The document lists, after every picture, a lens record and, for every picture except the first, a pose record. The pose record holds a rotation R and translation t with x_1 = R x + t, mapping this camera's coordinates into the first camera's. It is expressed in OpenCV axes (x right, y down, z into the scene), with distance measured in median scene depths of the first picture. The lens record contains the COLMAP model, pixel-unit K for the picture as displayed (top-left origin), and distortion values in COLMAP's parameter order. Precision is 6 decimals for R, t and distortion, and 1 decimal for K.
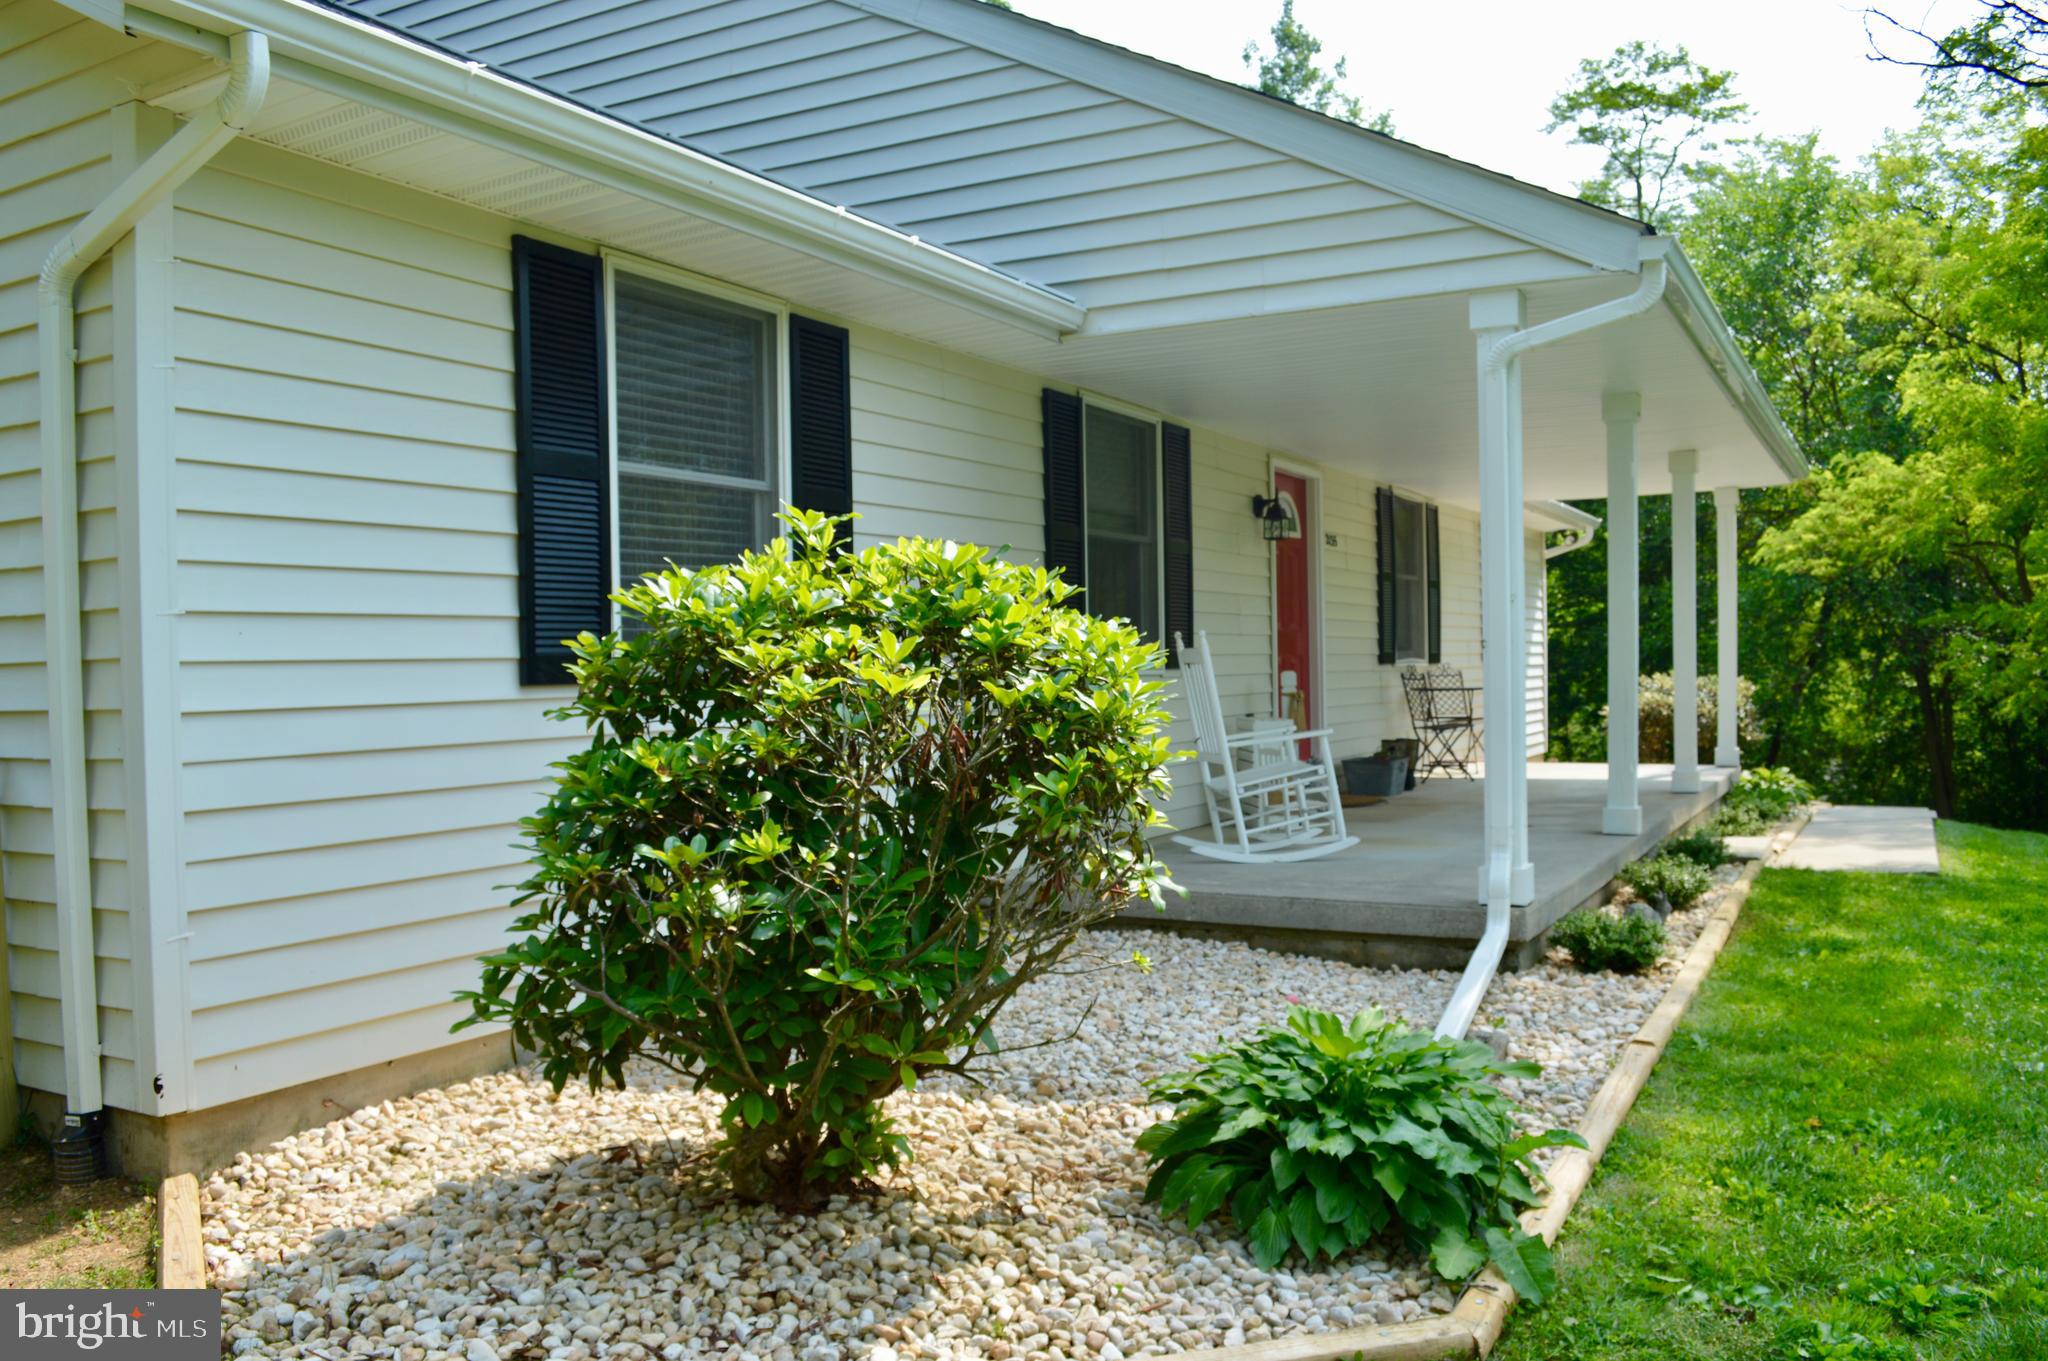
lens RADIAL K [[1607.0, 0, 1024.0], [0, 1607.0, 680.5], [0, 0, 1]] dist [-0.070562, 0.001788]
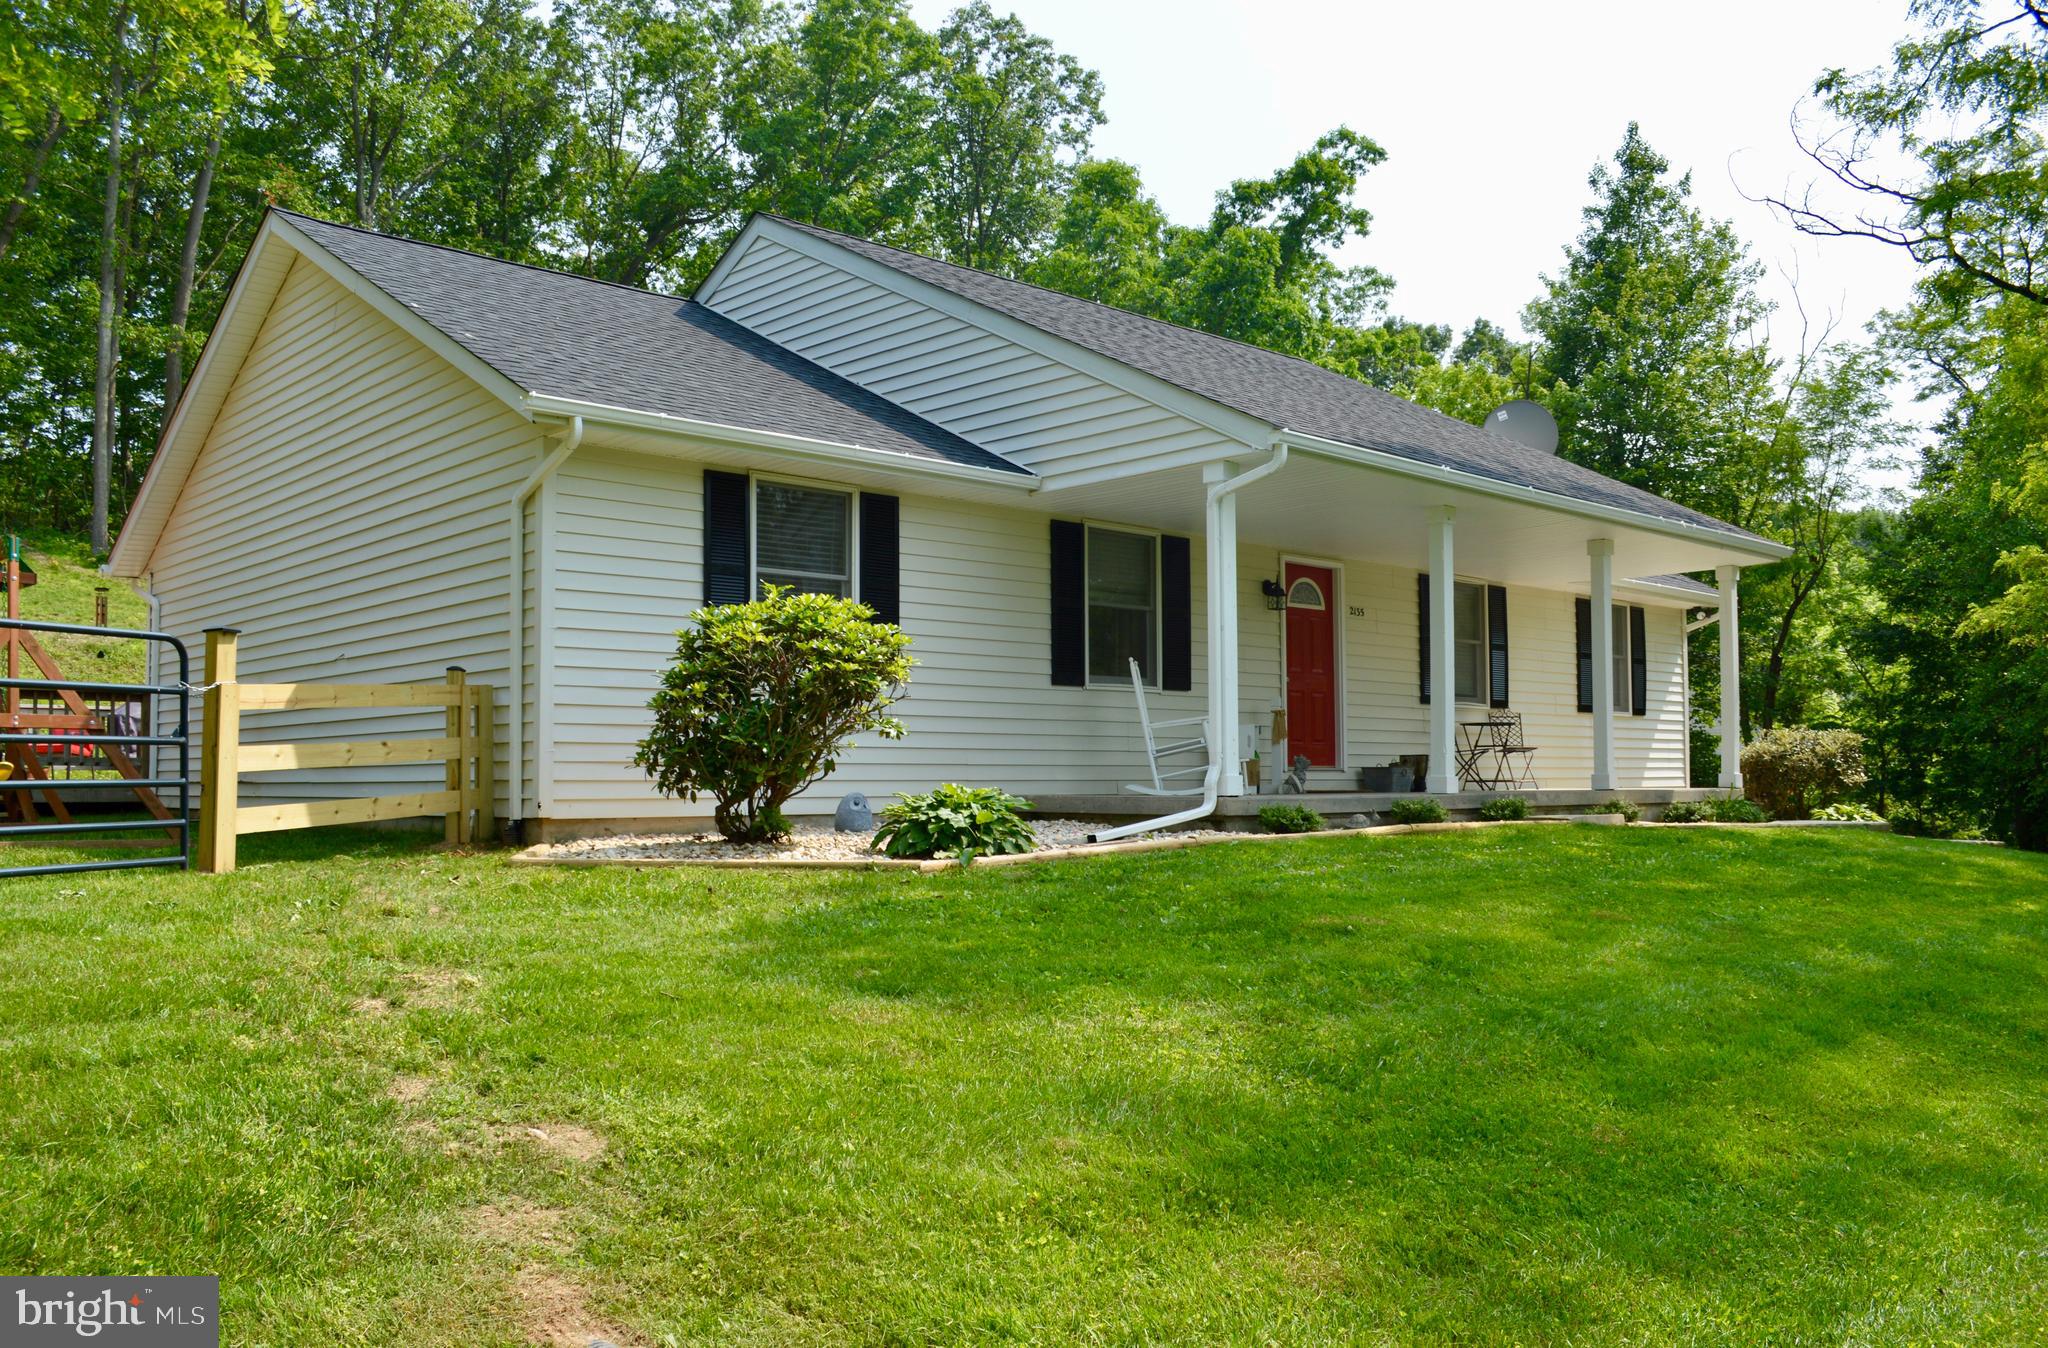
lens RADIAL K [[1648.9, 0, 1024.0], [0, 1648.9, 674.0], [0, 0, 1]] dist [-0.083775, -0.001255]
pose [[0.953238, -0.009648, -0.302066, 0.658942], [-0.012499, 0.997377, -0.071299, 0.139396], [0.301962, 0.071740, 0.950617, -0.863677]]
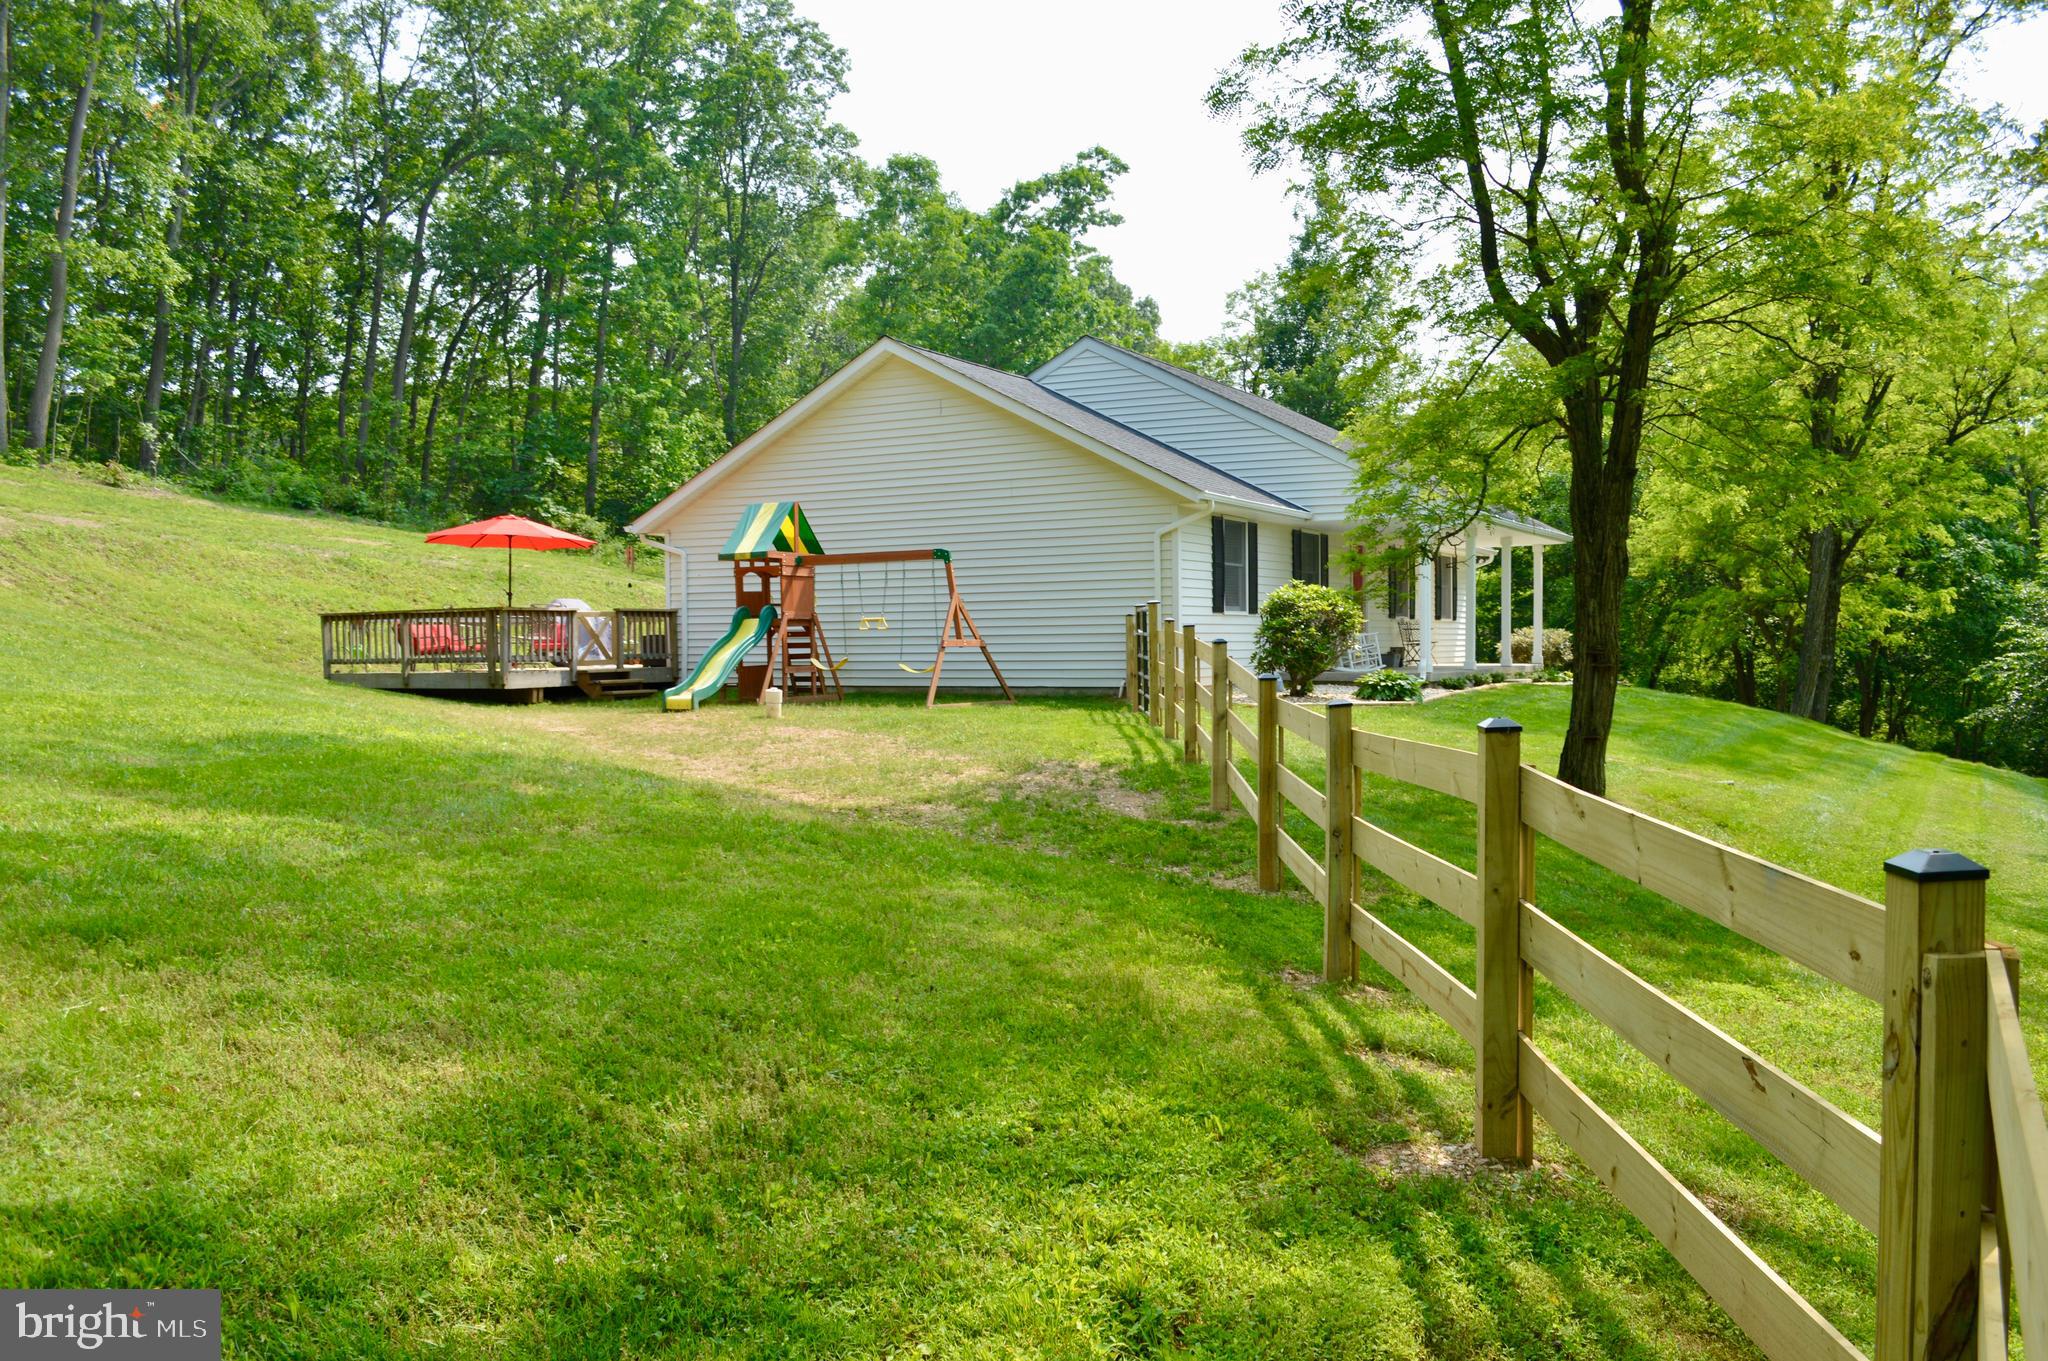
lens RADIAL K [[1583.5, 0, 1024.0], [0, 1583.5, 680.5], [0, 0, 1]] dist [-0.121910, -0.000170]
pose [[0.999965, 0.008301, -0.000306, -0.697601], [-0.008296, 0.999857, 0.014713, 0.114431], [0.000428, -0.014710, 0.999892, -2.928525]]
